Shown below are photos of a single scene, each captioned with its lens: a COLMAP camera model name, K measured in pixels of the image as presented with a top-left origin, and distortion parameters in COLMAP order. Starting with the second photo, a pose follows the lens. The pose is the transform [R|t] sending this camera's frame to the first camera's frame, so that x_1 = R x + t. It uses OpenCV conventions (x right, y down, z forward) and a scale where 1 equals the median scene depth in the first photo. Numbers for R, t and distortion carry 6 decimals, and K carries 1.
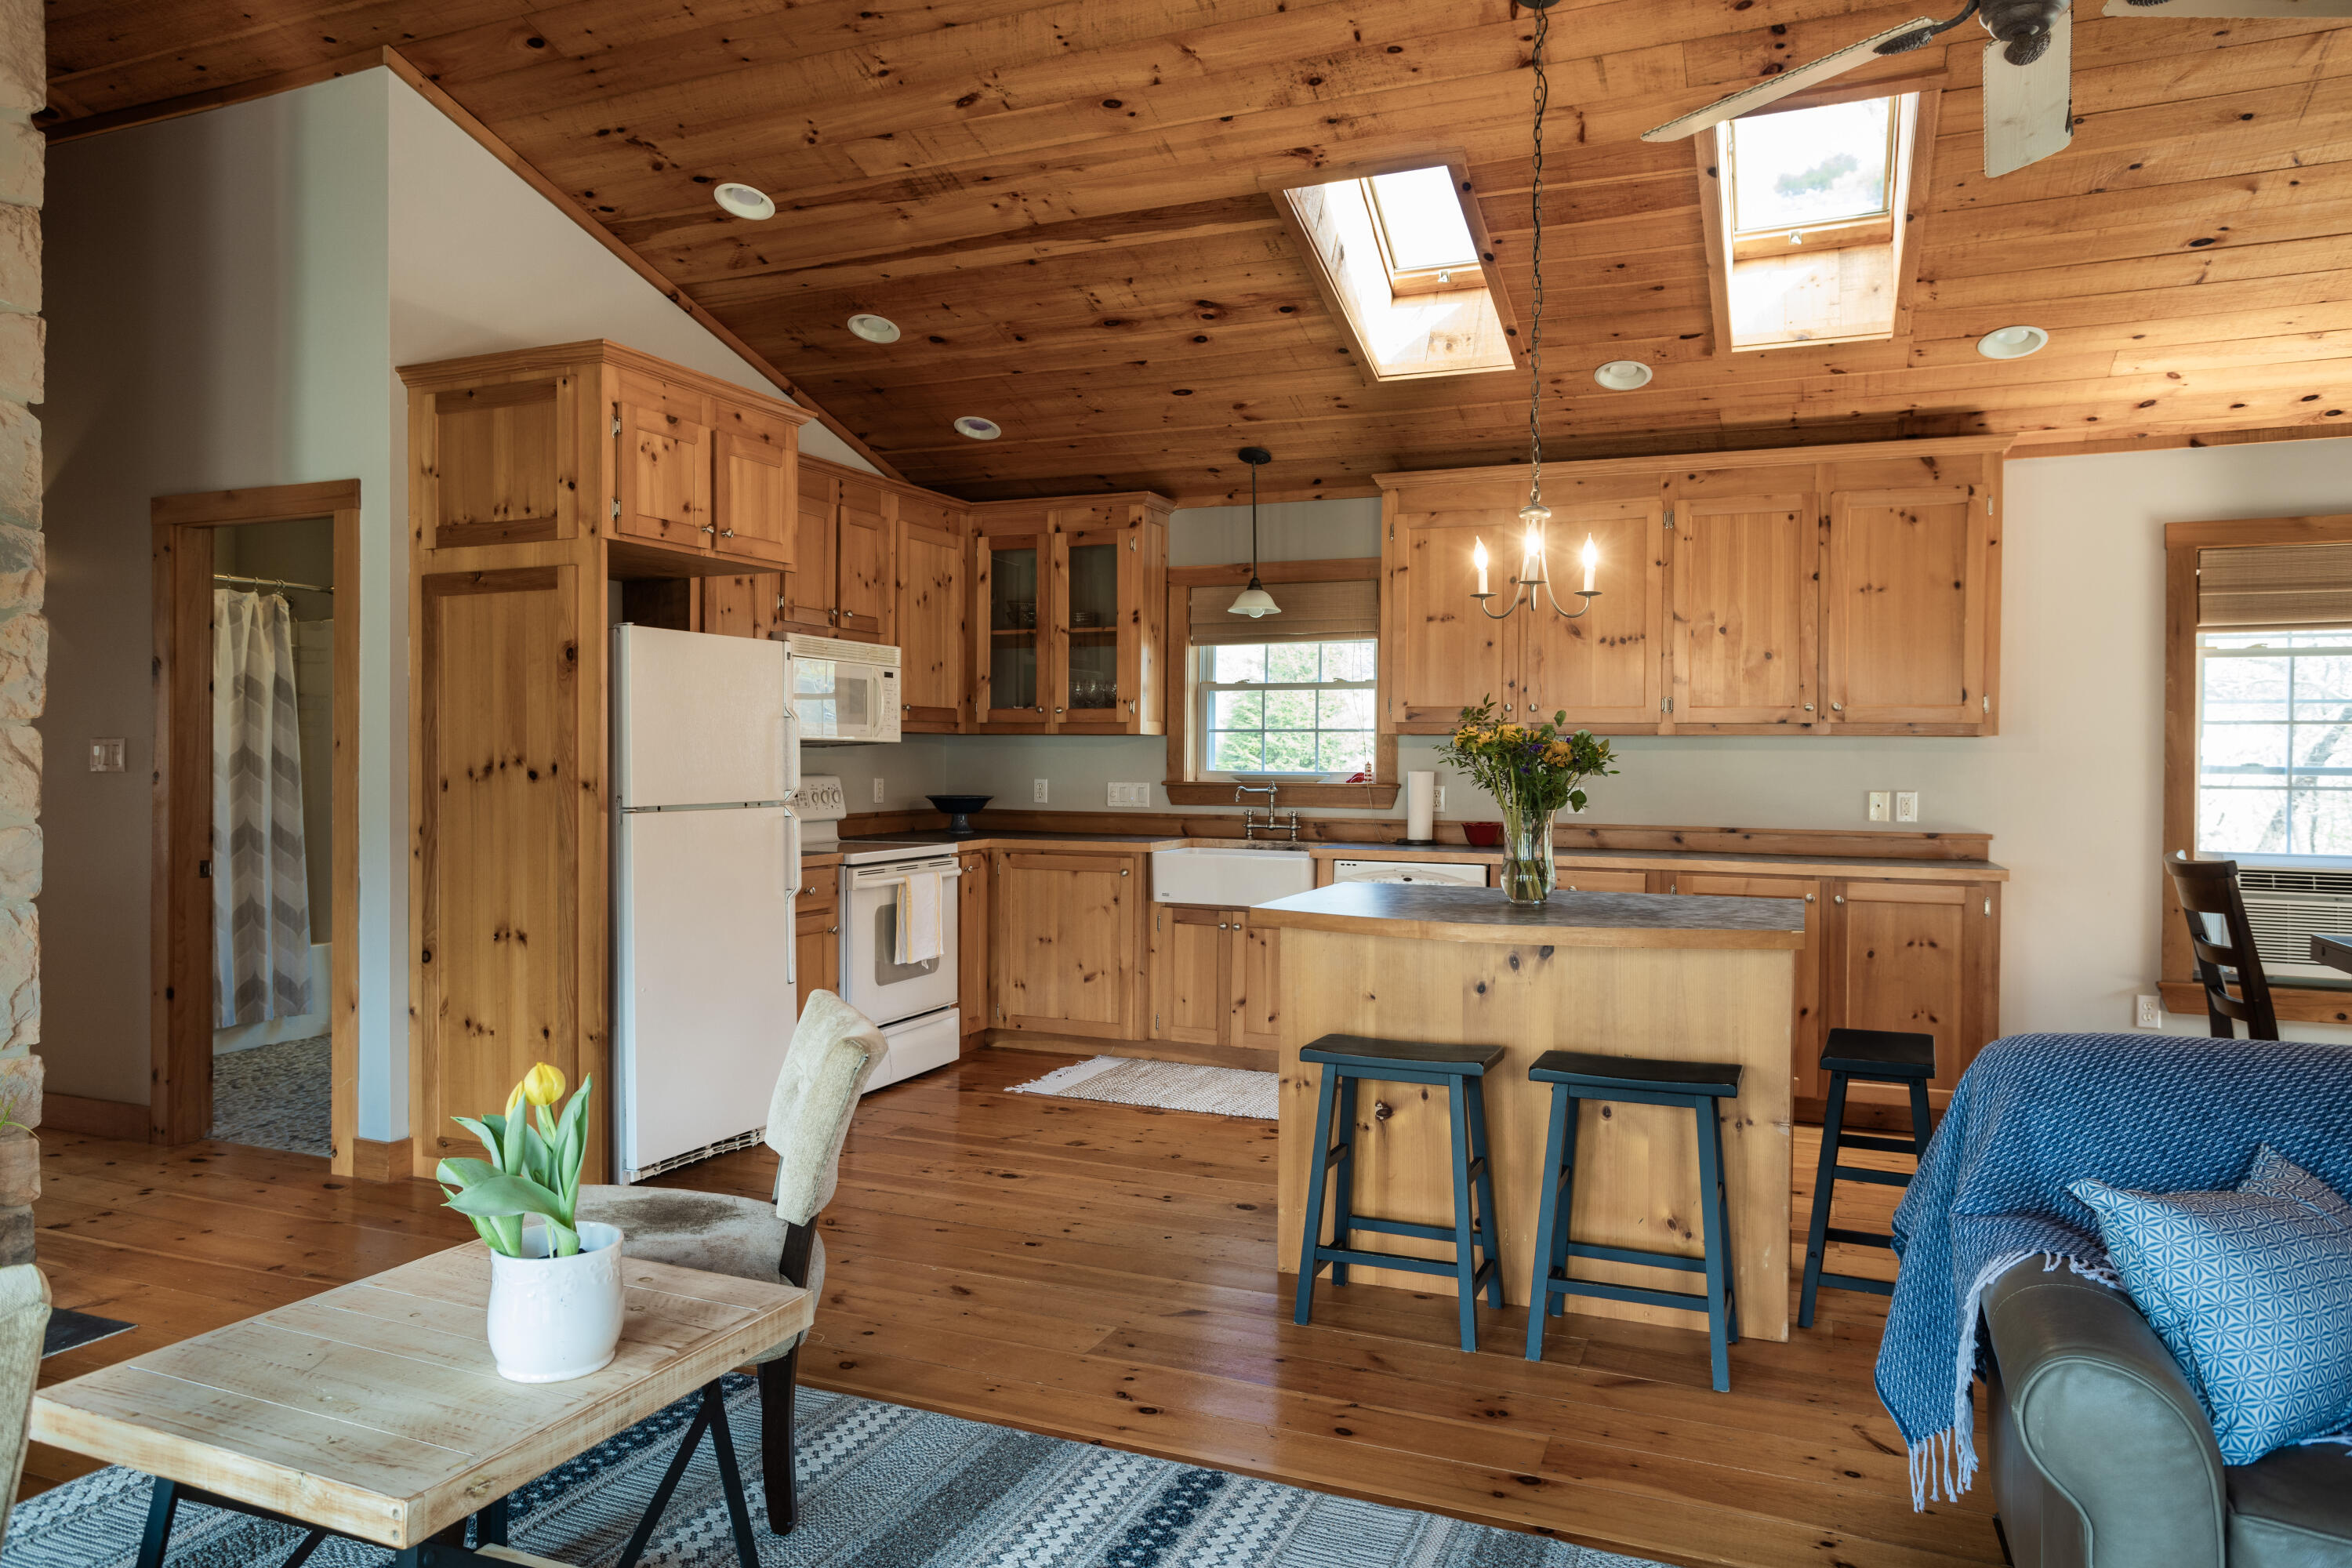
lens RADIAL K [[1508.6, 0, 1178.5], [0, 1508.6, 773.7], [0, 0, 1]] dist [-0.032547, 0.026215]
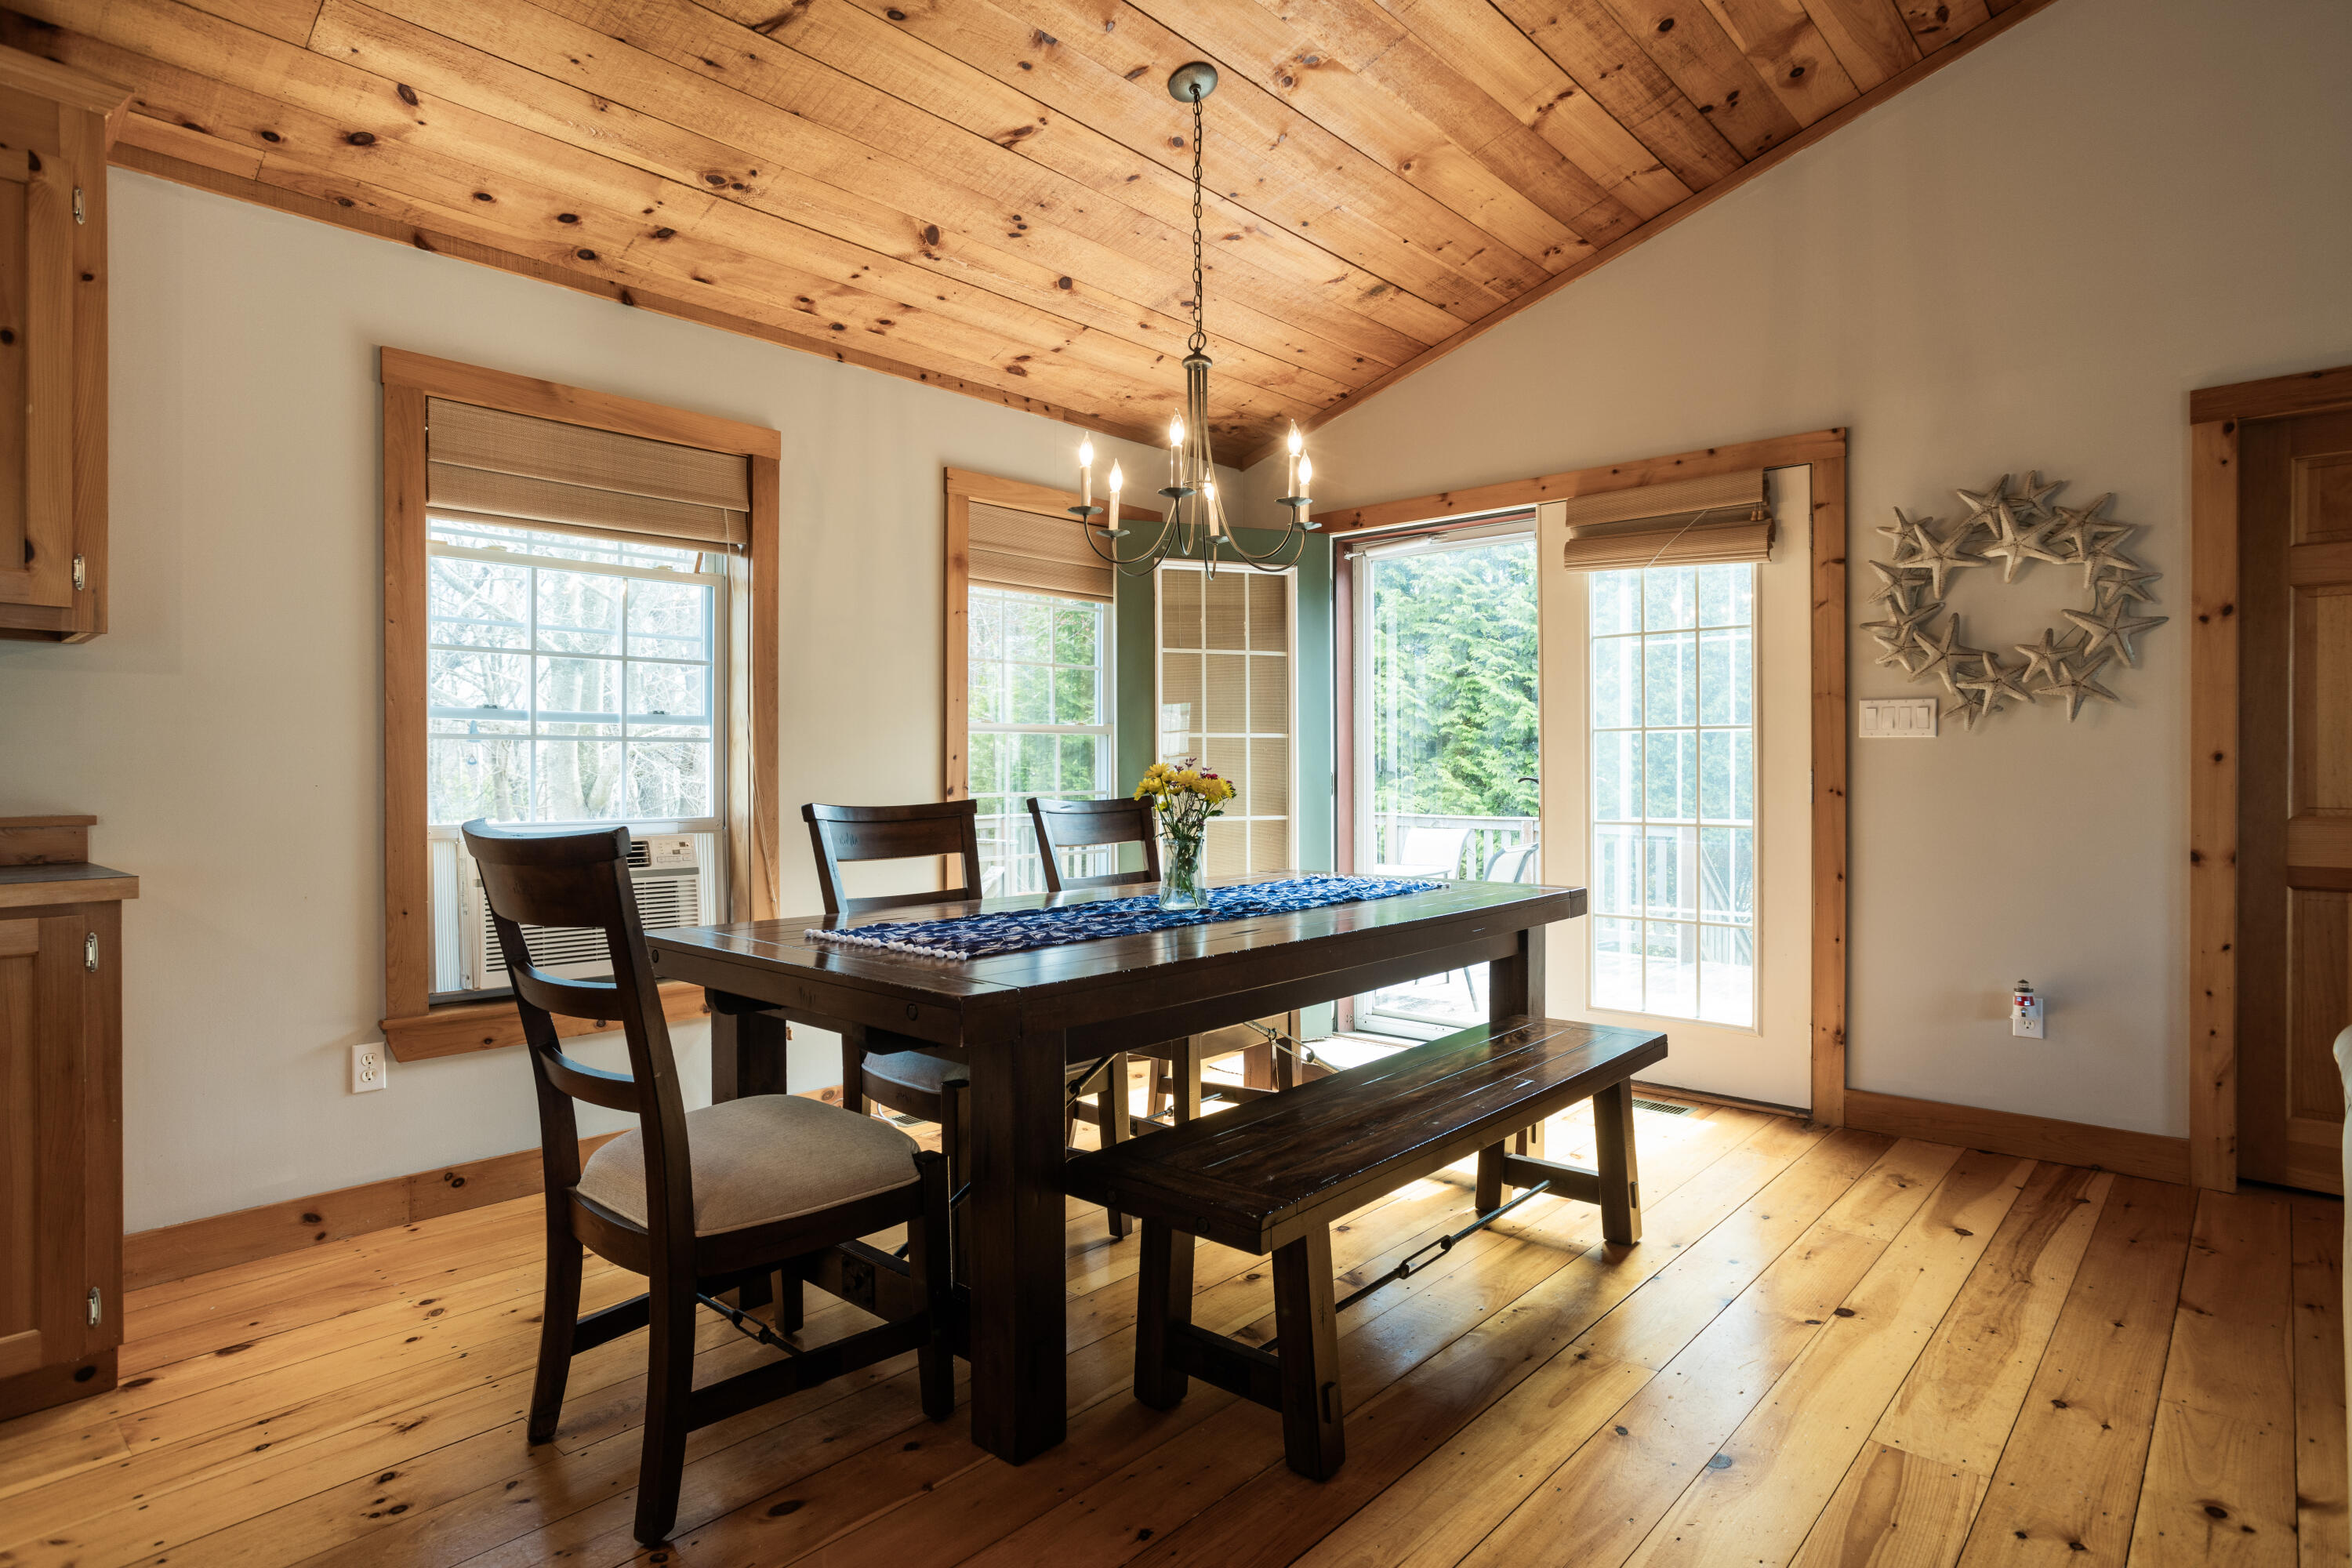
lens RADIAL K [[1272.3, 0, 1165.7], [0, 1272.3, 775.6], [0, 0, 1]] dist [-0.041677, 0.027258]
pose [[0.342034, -0.013381, 0.939592, 0.254937], [0.012658, 0.999873, 0.009632, 0.027714], [-0.939602, 0.008599, 0.342160, 0.490898]]
